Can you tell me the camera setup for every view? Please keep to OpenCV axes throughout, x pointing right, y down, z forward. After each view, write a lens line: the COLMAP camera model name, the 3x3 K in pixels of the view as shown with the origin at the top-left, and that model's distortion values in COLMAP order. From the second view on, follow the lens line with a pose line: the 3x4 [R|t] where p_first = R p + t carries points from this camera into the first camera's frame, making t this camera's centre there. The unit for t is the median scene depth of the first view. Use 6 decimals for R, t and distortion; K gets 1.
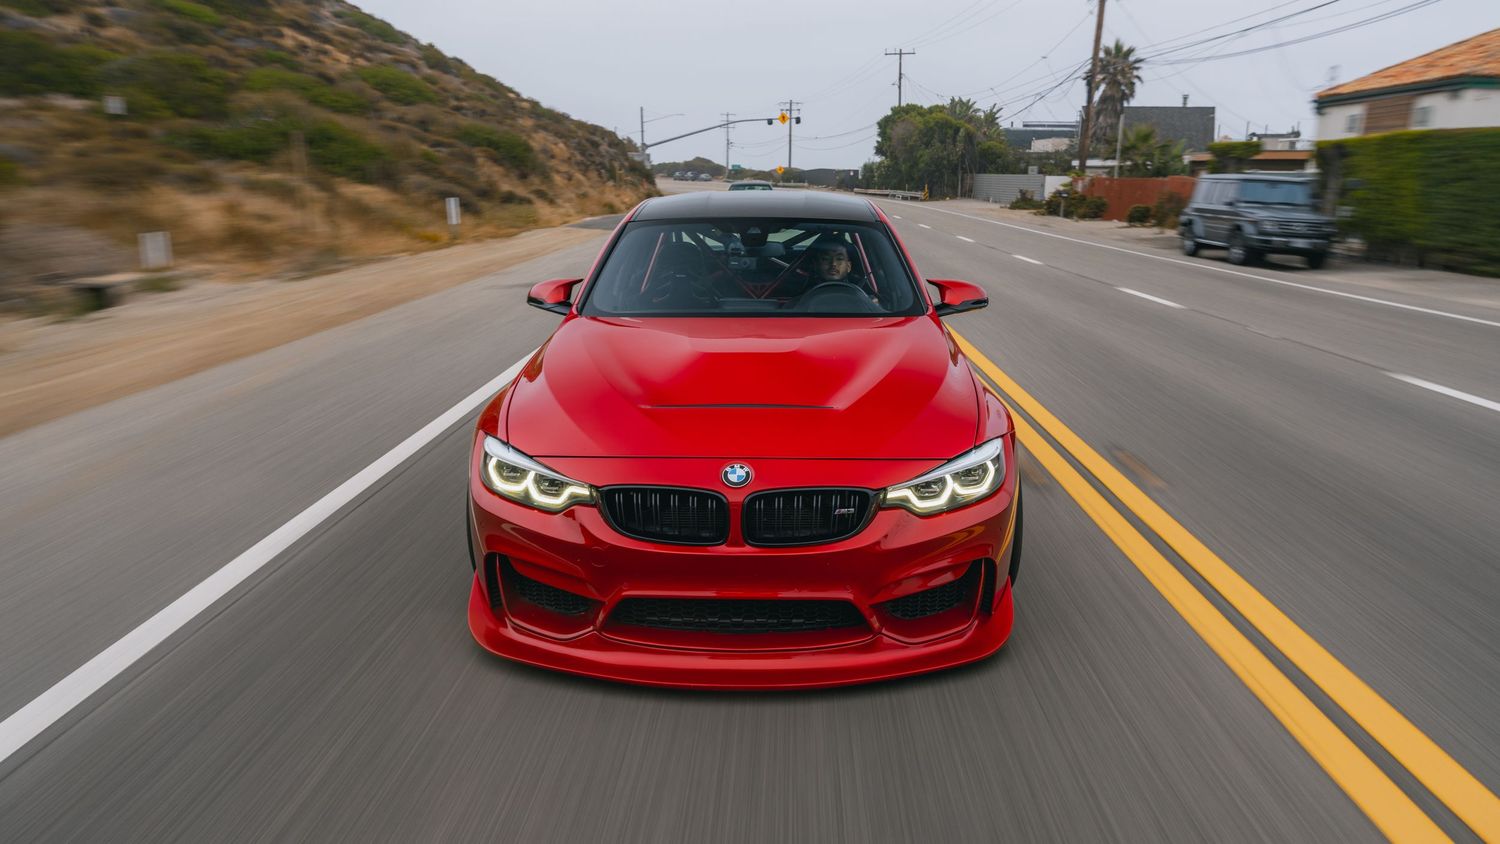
lens RADIAL K [[1047.9, 0, 774.4], [0, 1047.9, 466.7], [0, 0, 1]] dist [-0.000795, 0.000774]
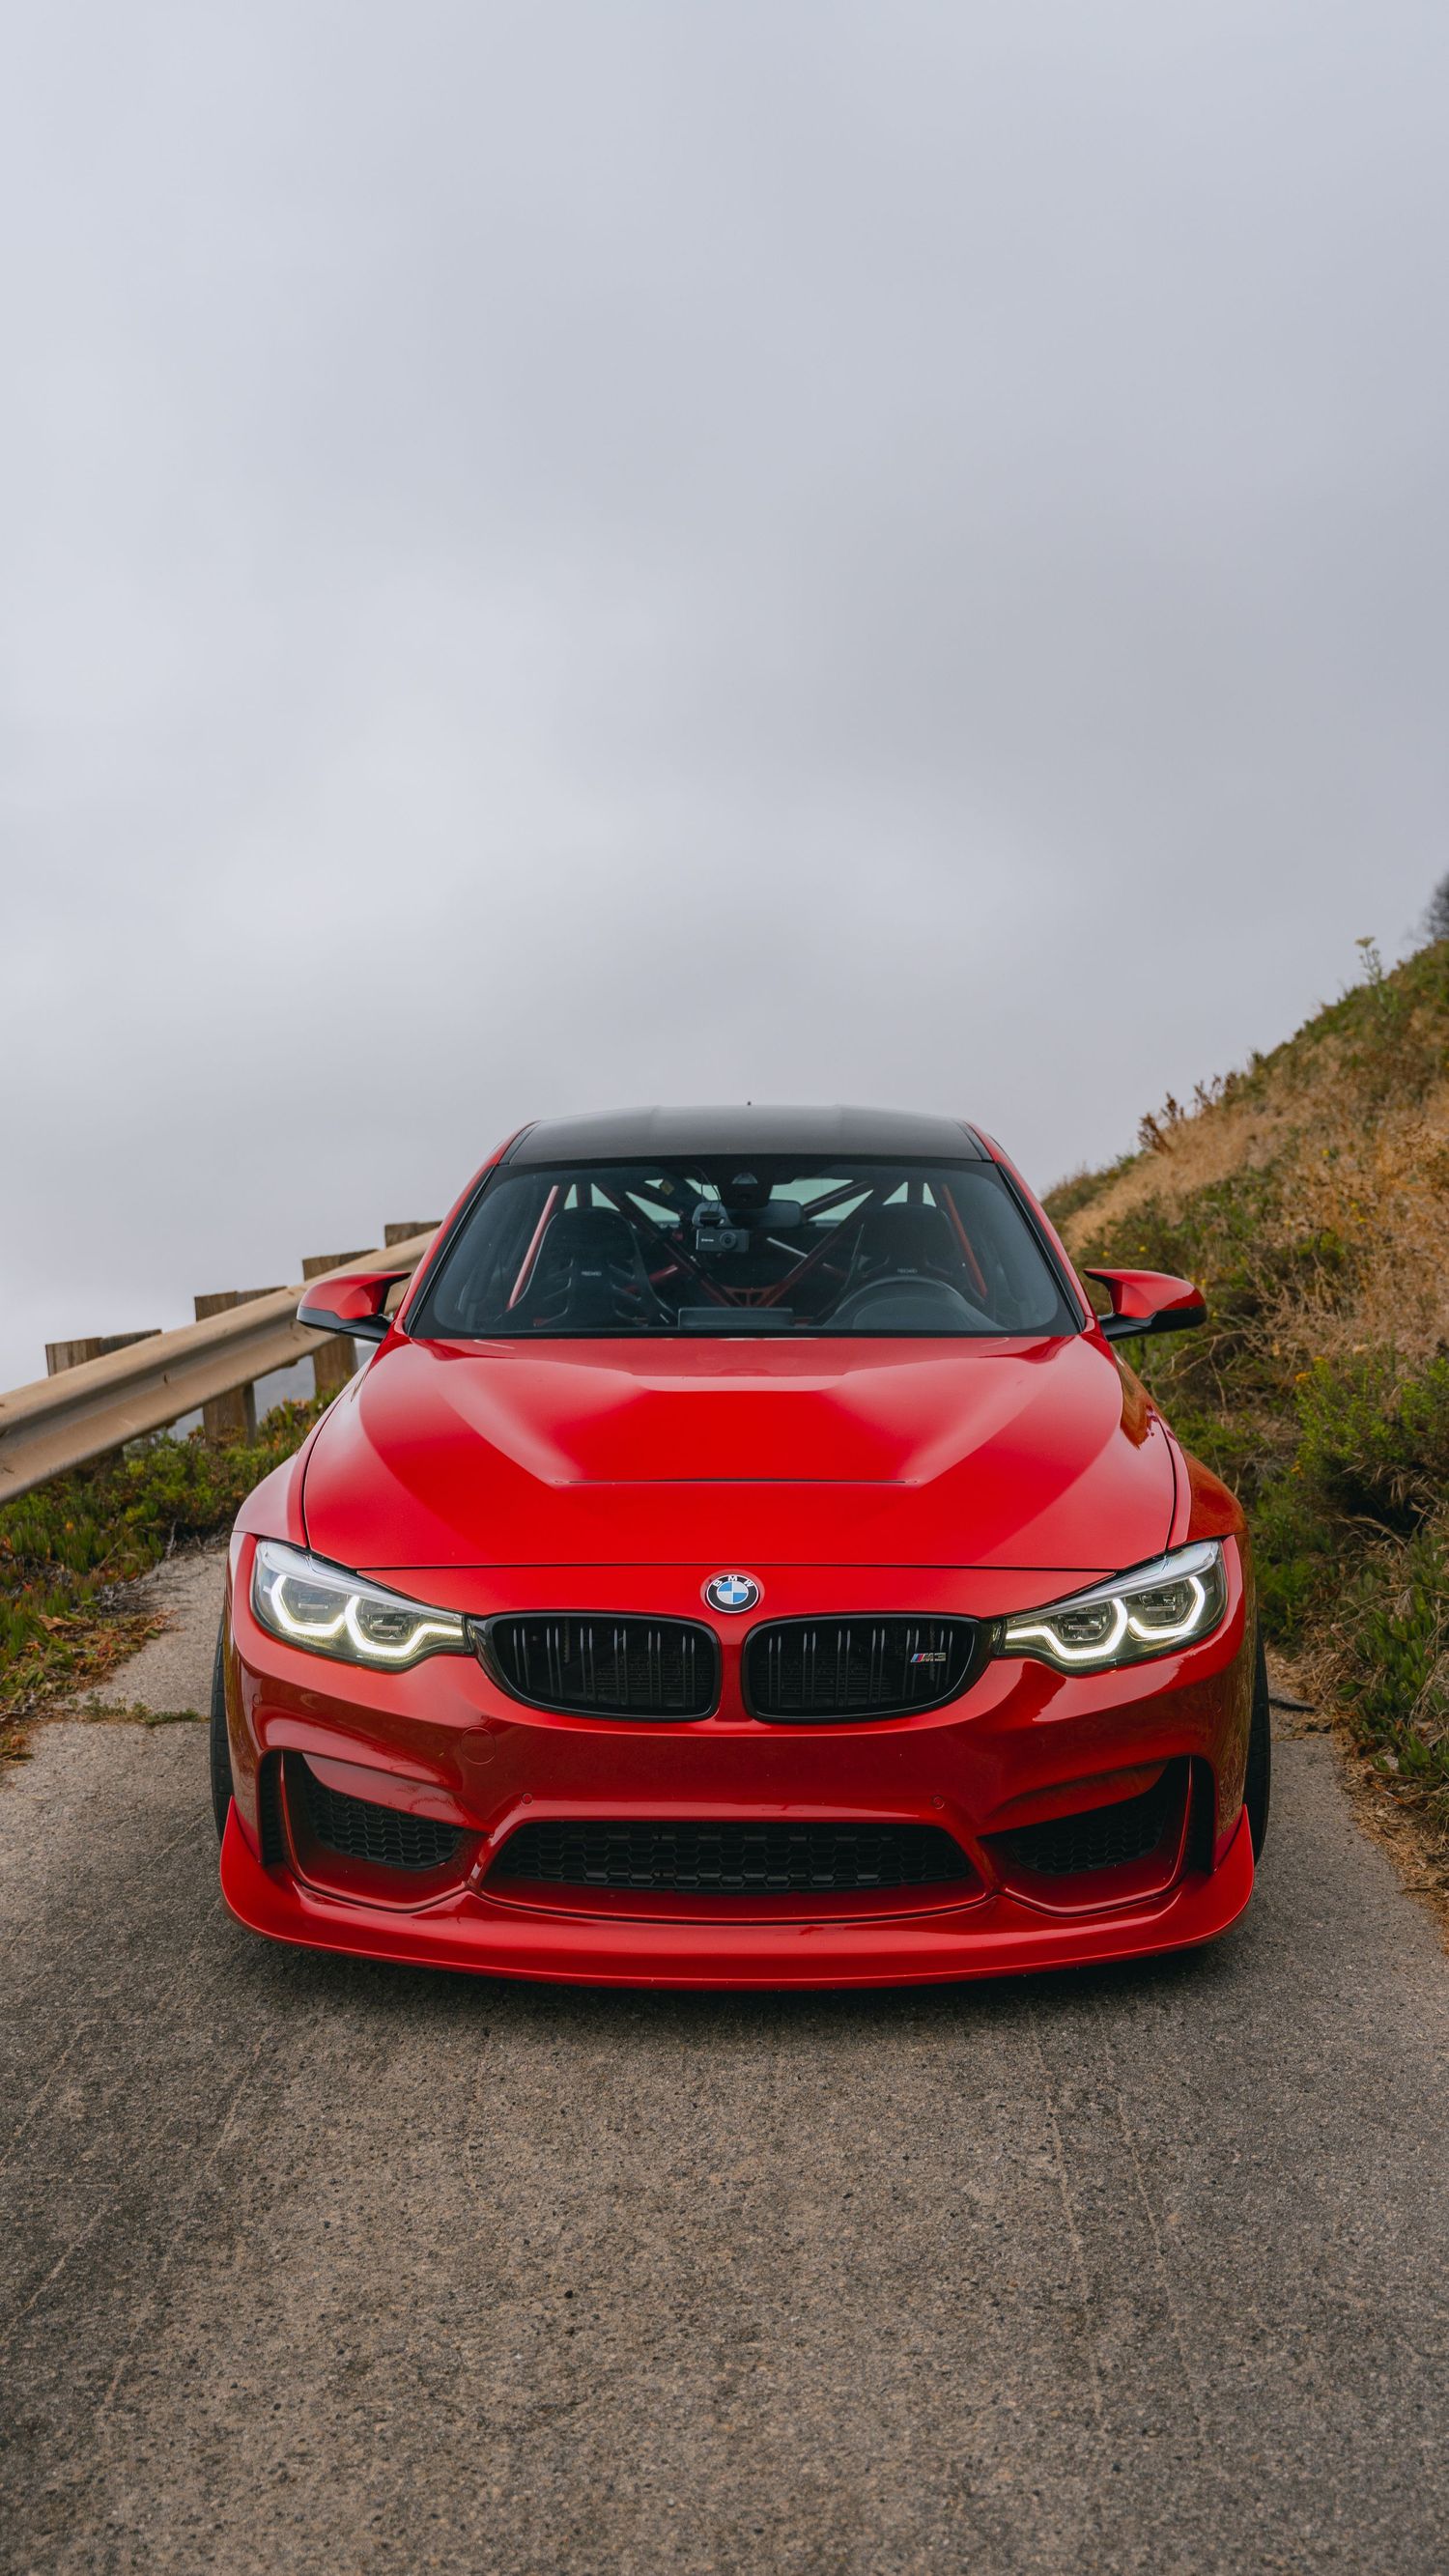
lens RADIAL K [[2597.0, 0, 724.8], [0, 2597.0, 1388.8], [0, 0, 1]] dist [0.010181, 0.007124]
pose [[0.999938, -0.005126, -0.009881, -0.024475], [0.003514, 0.987631, -0.156755, 0.109877], [0.010562, 0.156710, 0.987588, -0.350452]]
